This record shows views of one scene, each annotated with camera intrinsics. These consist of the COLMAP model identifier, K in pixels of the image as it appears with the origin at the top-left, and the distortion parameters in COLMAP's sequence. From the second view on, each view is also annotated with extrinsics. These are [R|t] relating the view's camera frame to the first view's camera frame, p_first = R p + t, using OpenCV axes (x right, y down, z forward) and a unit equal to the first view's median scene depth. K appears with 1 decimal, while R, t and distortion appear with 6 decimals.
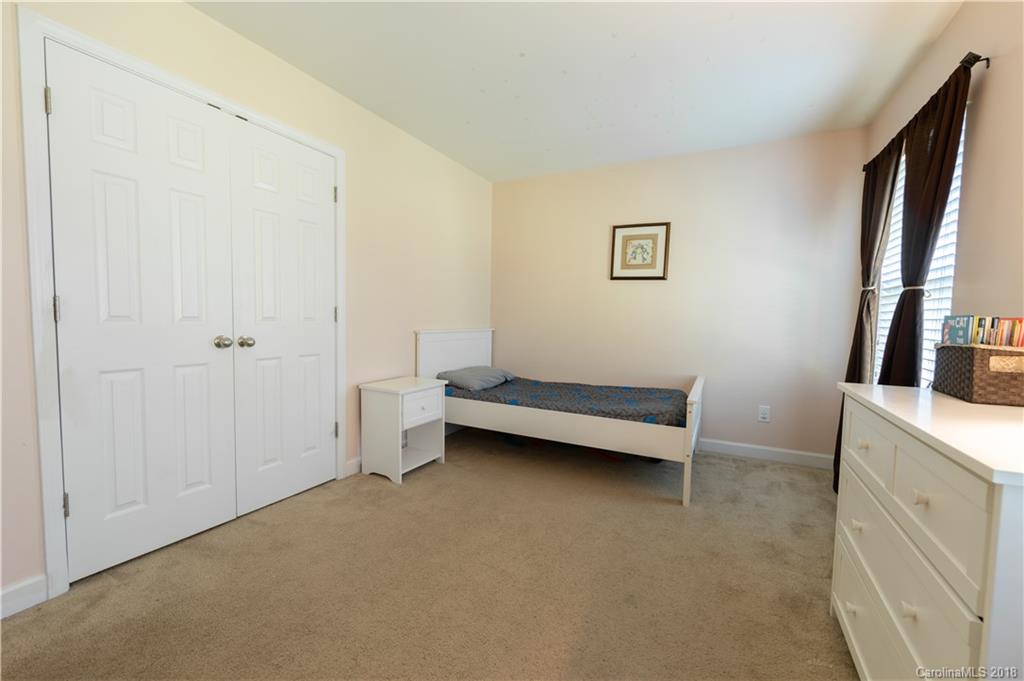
lens RADIAL K [[424.5, 0, 513.9], [0, 424.5, 340.9], [0, 0, 1]] dist [-0.004056, -0.000121]
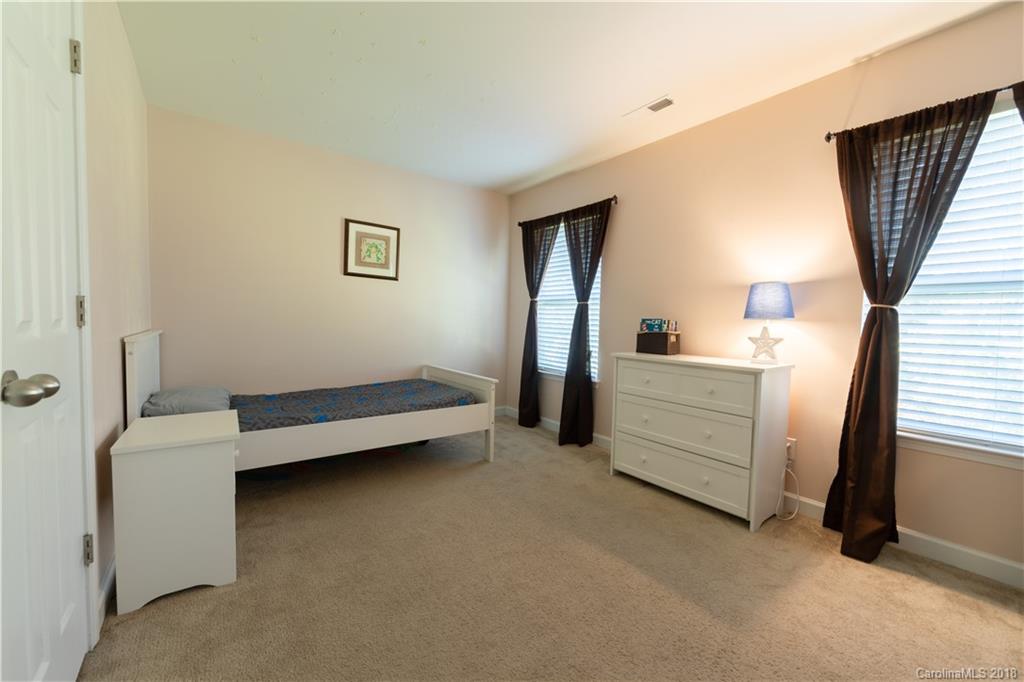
lens RADIAL K [[424.5, 0, 513.9], [0, 424.5, 342.1], [0, 0, 1]] dist [-0.004056, -0.000121]
pose [[0.397729, -0.056805, 0.915743, -0.527876], [0.035737, 0.998283, 0.046404, -0.026124], [-0.916807, 0.014269, 0.399076, 0.290136]]
